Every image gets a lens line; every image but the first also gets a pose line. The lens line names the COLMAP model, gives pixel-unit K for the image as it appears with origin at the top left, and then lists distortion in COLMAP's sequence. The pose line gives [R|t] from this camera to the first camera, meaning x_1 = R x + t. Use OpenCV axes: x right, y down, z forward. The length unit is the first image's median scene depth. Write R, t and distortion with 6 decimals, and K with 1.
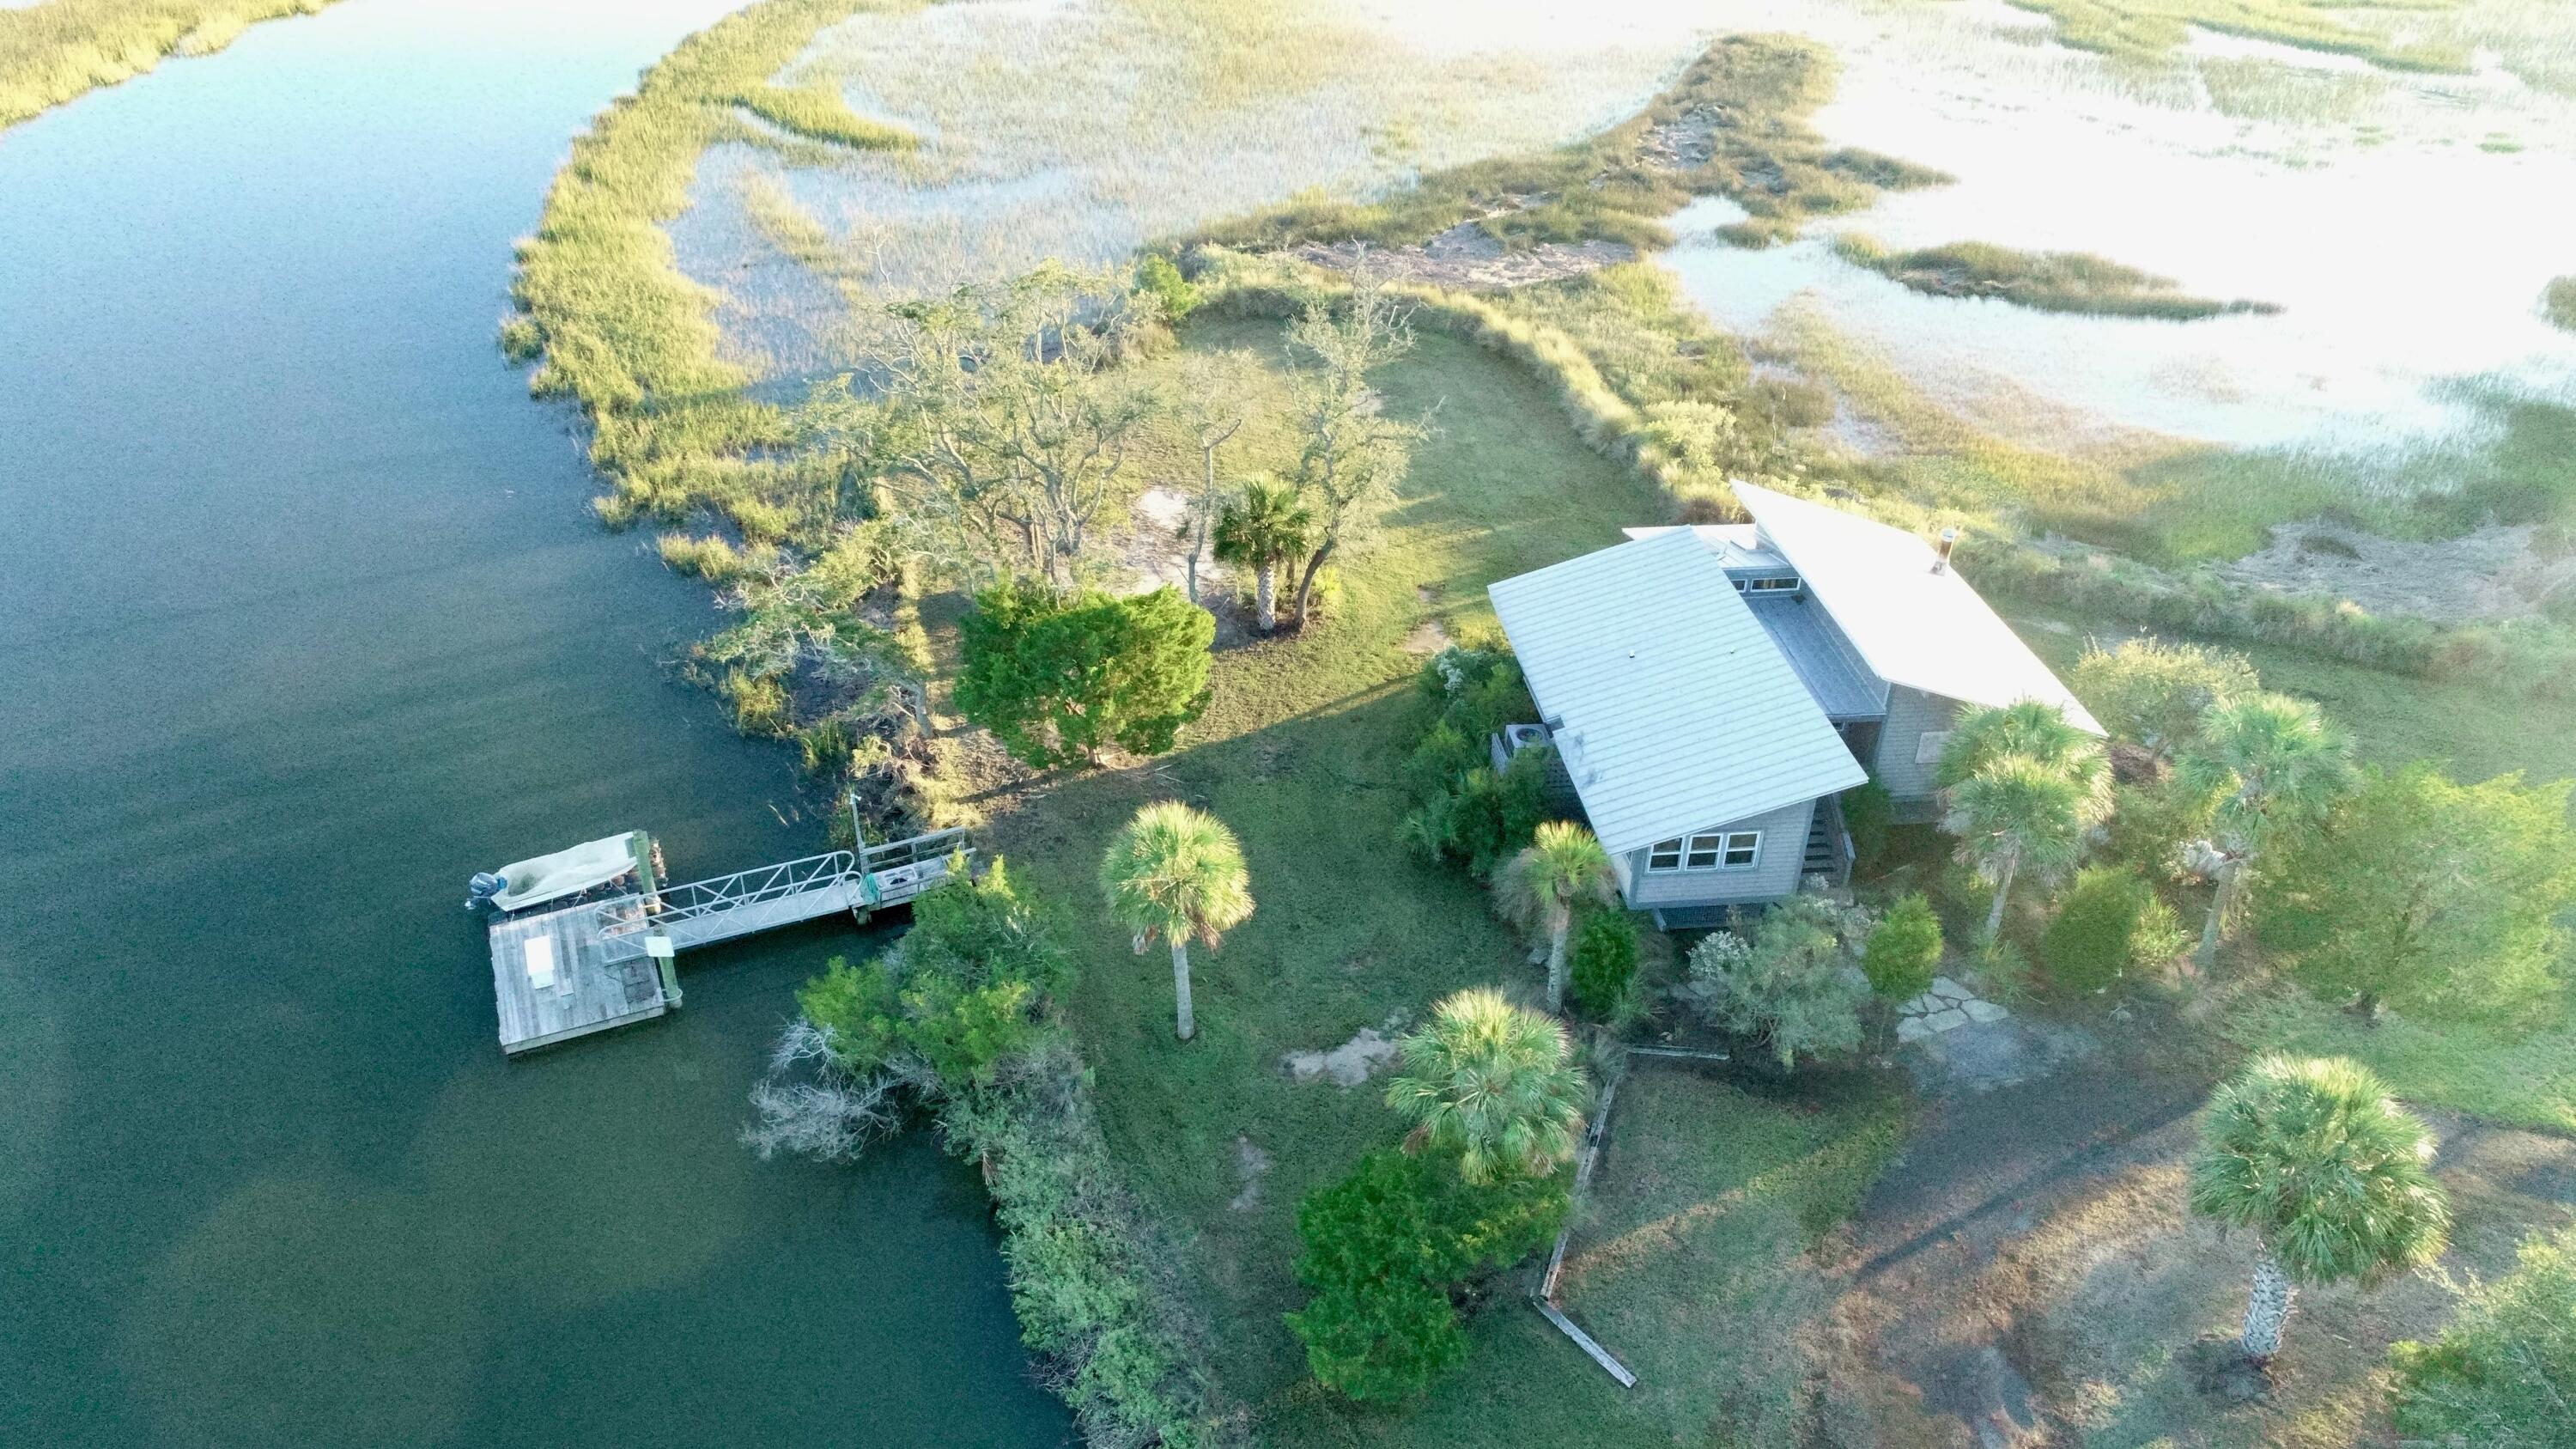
lens RADIAL K [[1741.9, 0, 1296.4], [0, 1741.9, 726.8], [0, 0, 1]] dist [0.004210, 0.004283]
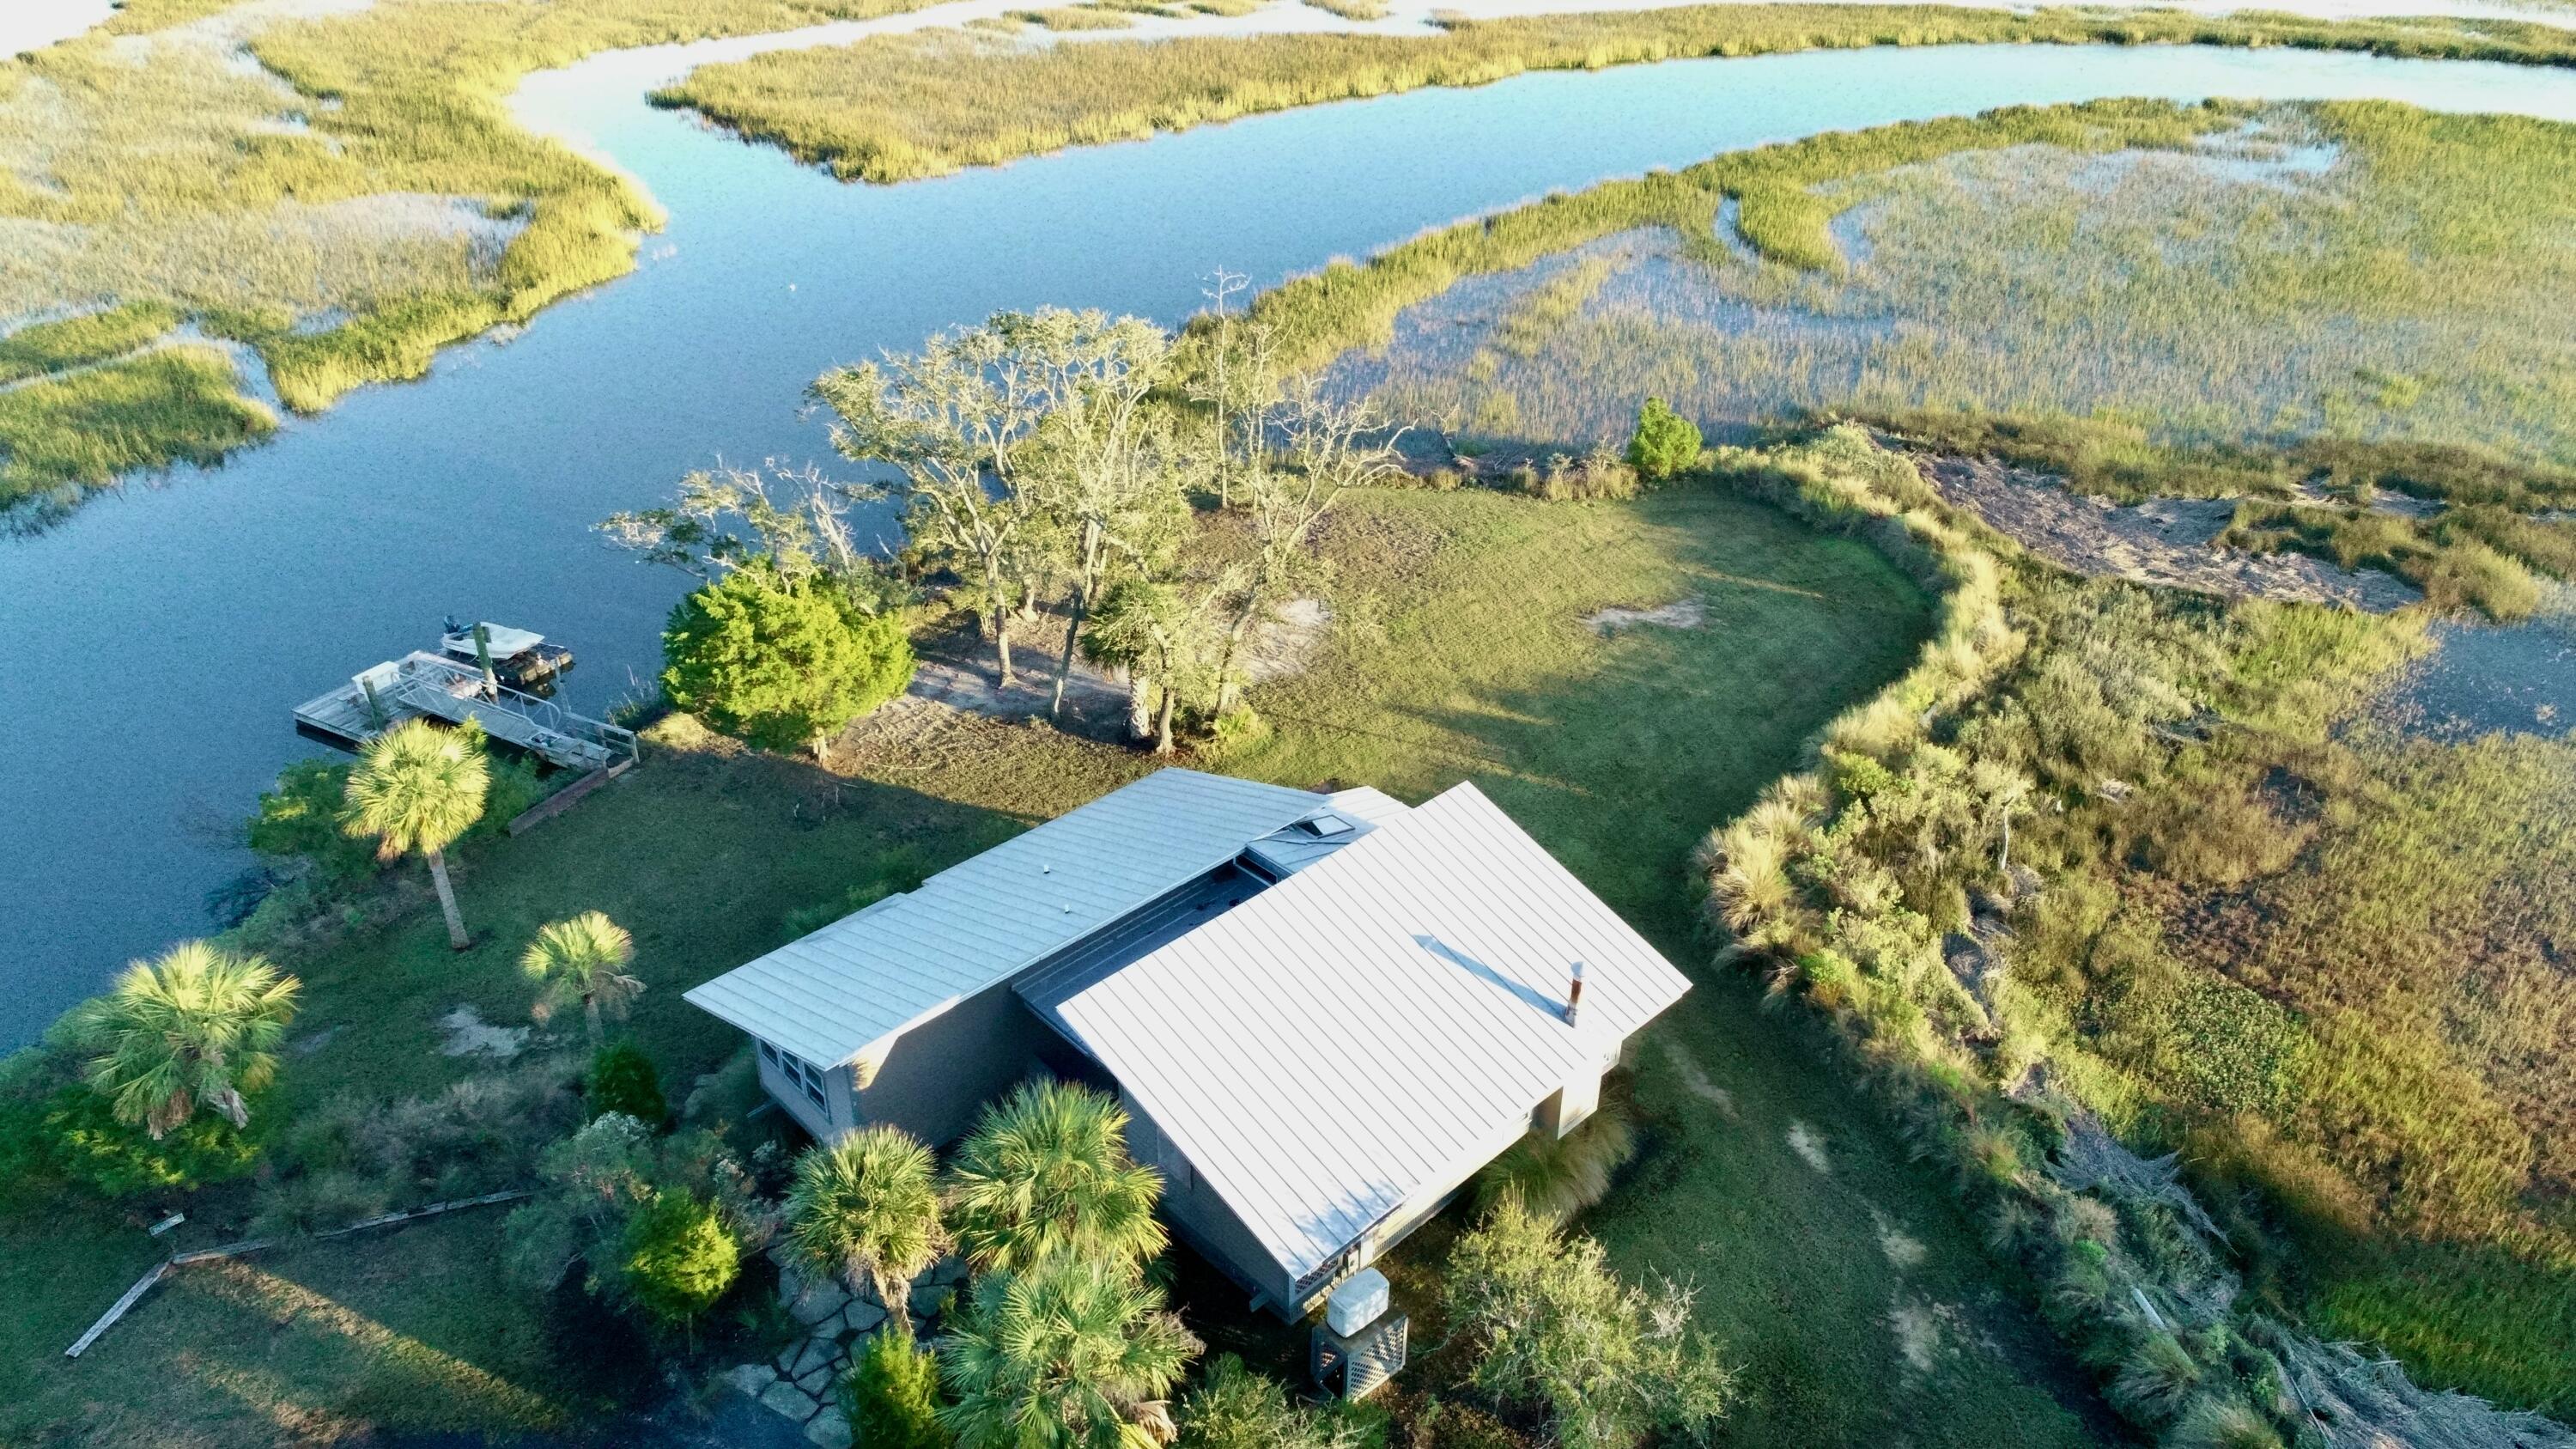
lens RADIAL K [[1741.9, 0, 1296.4], [0, 1741.9, 726.8], [0, 0, 1]] dist [0.004210, 0.004283]
pose [[0.621261, 0.385480, -0.682232, 0.482291], [-0.422408, 0.898053, 0.122768, -0.152261], [0.660005, 0.211909, 0.720755, 0.269234]]
